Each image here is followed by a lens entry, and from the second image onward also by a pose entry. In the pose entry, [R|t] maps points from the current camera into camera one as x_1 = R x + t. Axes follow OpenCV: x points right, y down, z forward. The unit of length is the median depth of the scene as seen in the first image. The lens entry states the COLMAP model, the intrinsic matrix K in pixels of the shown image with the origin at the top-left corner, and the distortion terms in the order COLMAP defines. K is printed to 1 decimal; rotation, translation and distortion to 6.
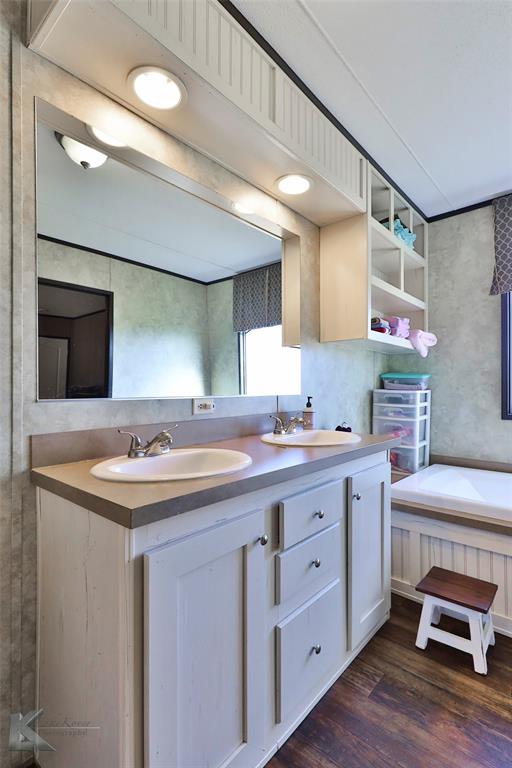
lens RADIAL K [[370.3, 0, 256.0], [0, 370.3, 384.0], [0, 0, 1]] dist [0.018365, -0.008913]
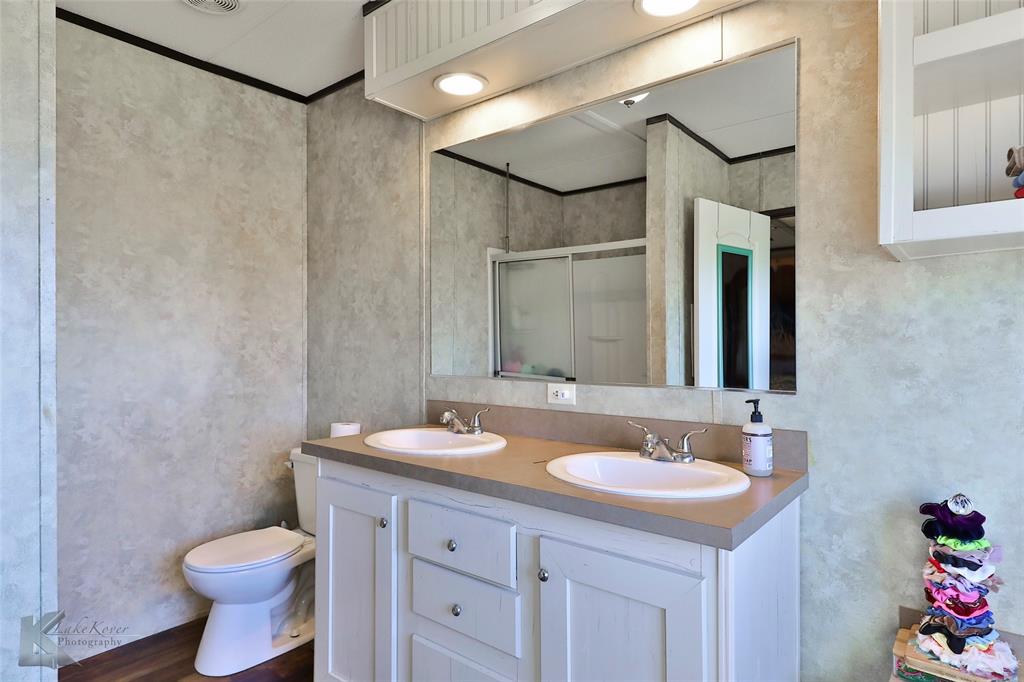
lens RADIAL K [[576.8, 0, 512.0], [0, 576.8, 341.0], [0, 0, 1]] dist [0.000989, 0.000158]
pose [[0.031011, -0.006055, -0.999501, 1.151453], [0.005337, 0.999968, -0.005892, -0.048936], [0.999505, -0.005151, 0.031042, 0.927951]]
